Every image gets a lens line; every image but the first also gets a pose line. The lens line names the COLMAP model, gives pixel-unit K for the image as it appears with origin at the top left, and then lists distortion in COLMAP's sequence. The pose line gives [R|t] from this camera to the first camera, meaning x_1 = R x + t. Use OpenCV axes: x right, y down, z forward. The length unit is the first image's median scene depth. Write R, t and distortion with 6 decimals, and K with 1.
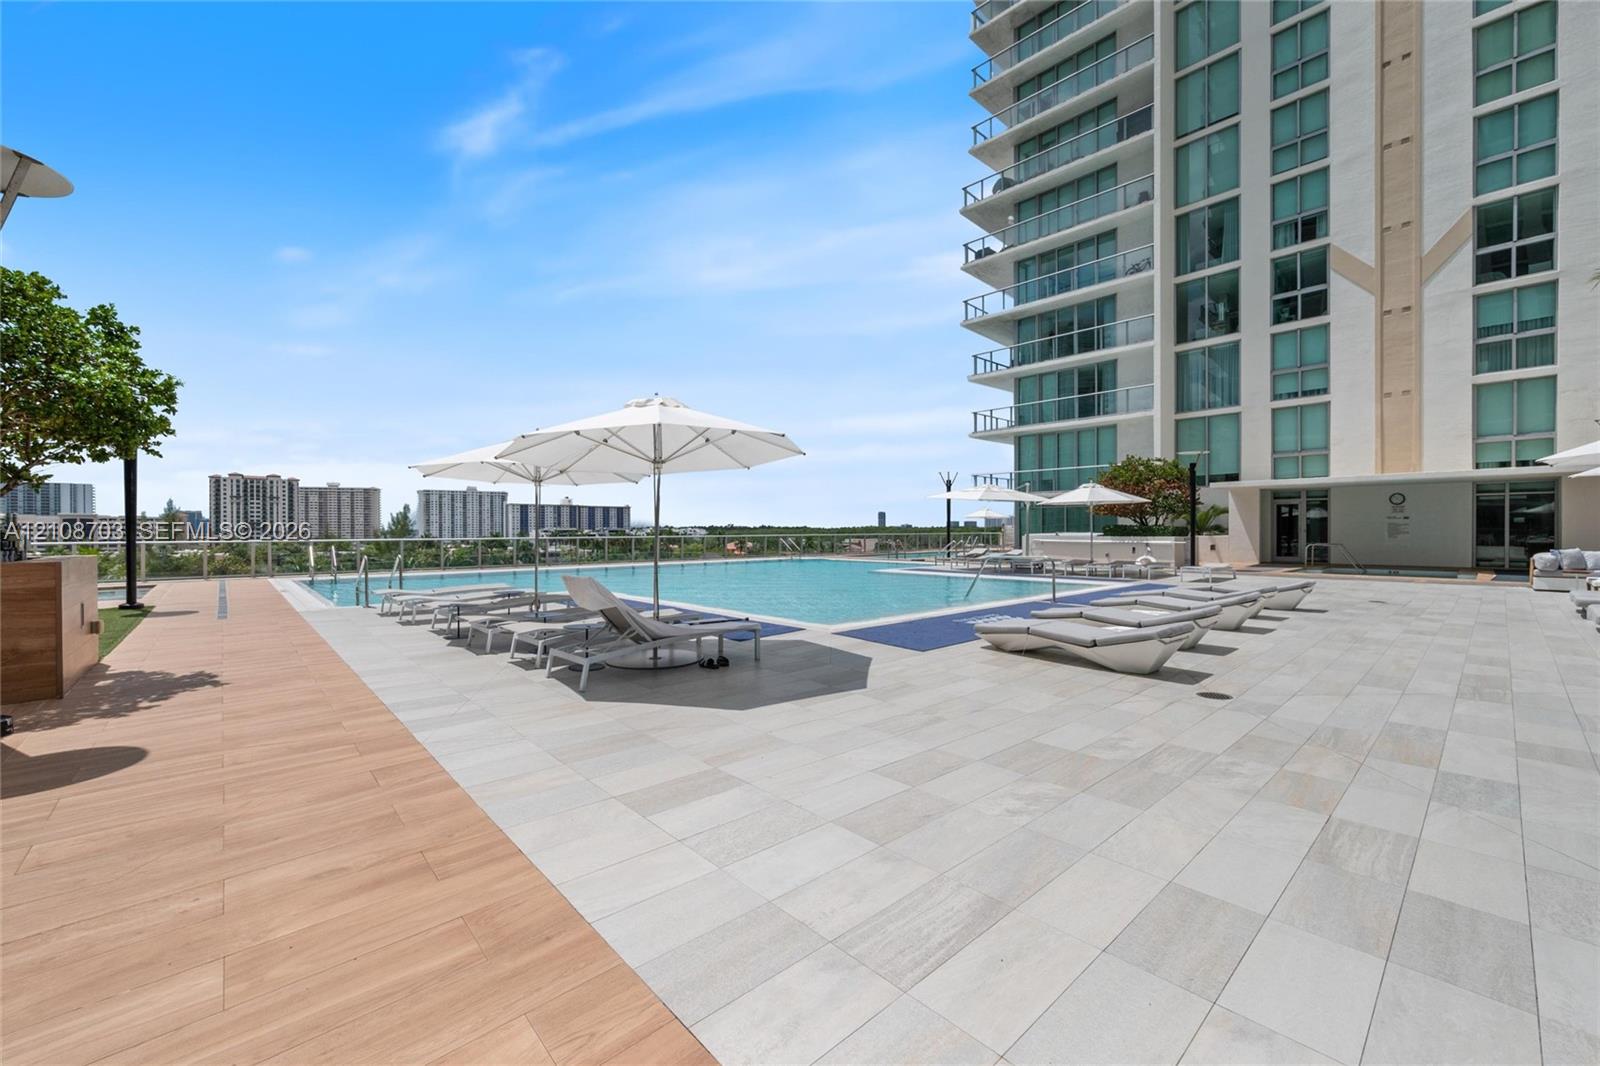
lens RADIAL K [[642.7, 0, 800.0], [0, 642.7, 533.0], [0, 0, 1]] dist [0.001285, 0.000157]
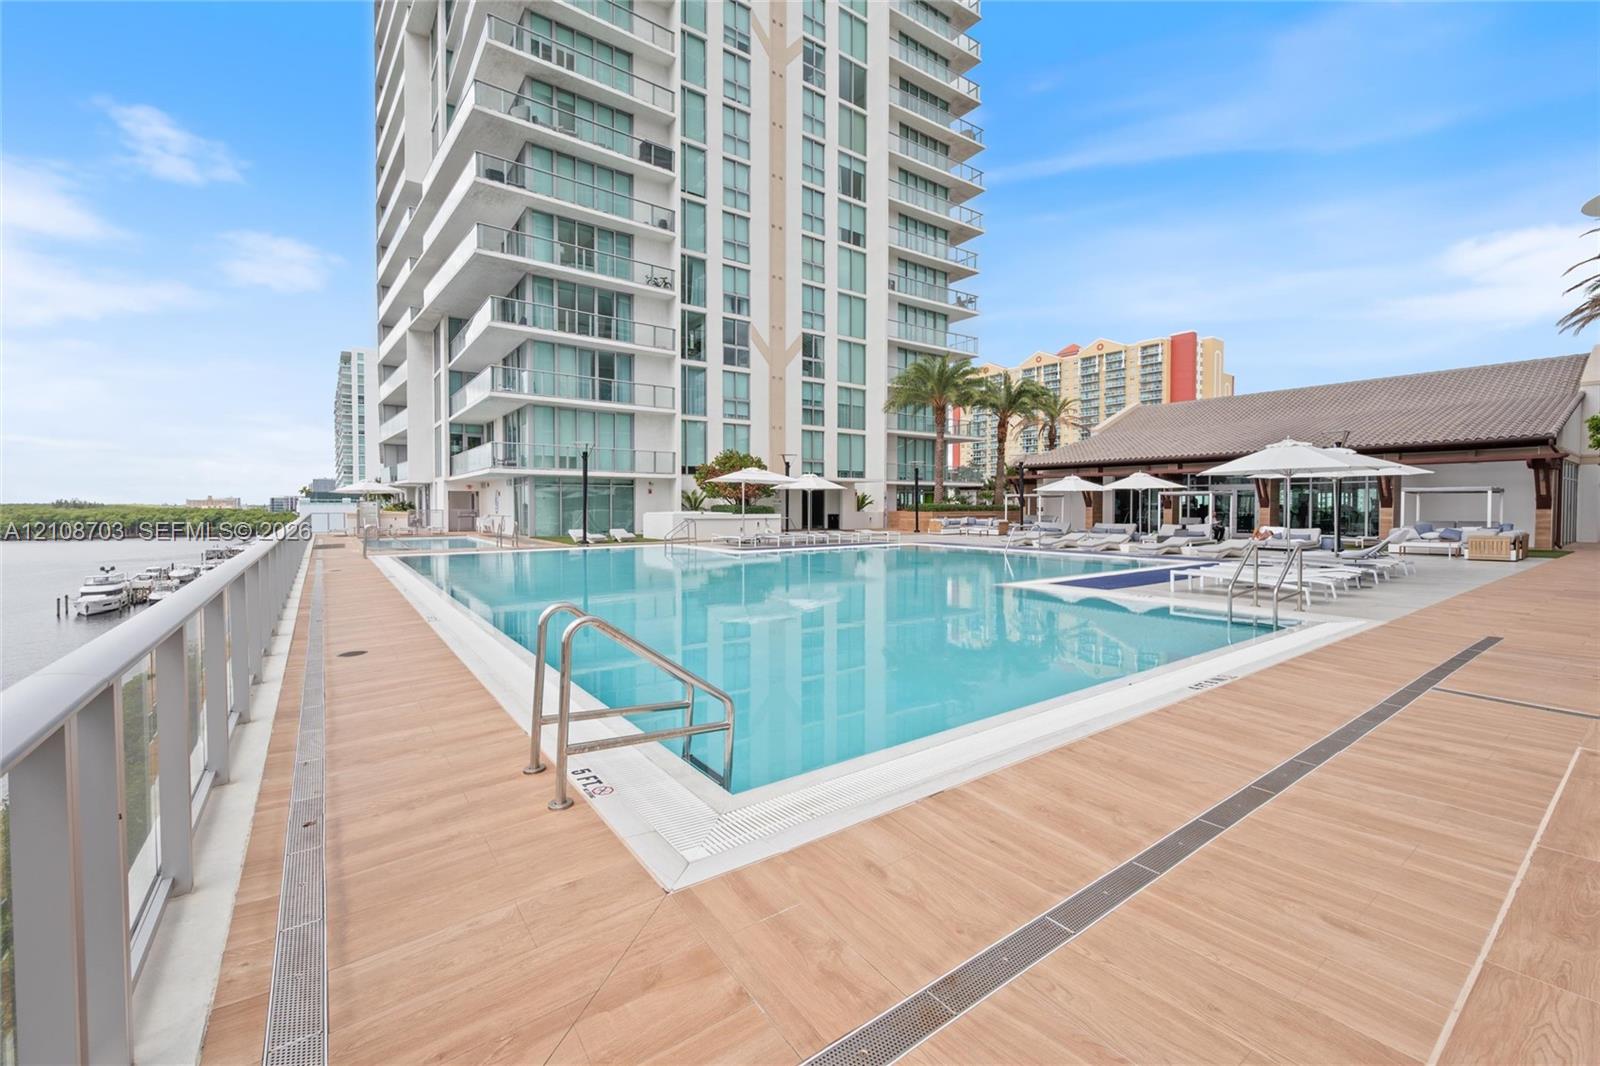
lens RADIAL K [[641.8, 0, 800.0], [0, 641.8, 533.0], [0, 0, 1]] dist [-0.000676, -0.000019]
pose [[0.098921, -0.047518, 0.993960, -1.802853], [0.005049, 0.998870, 0.047250, -0.037175], [-0.995083, 0.000344, 0.099049, 1.814128]]
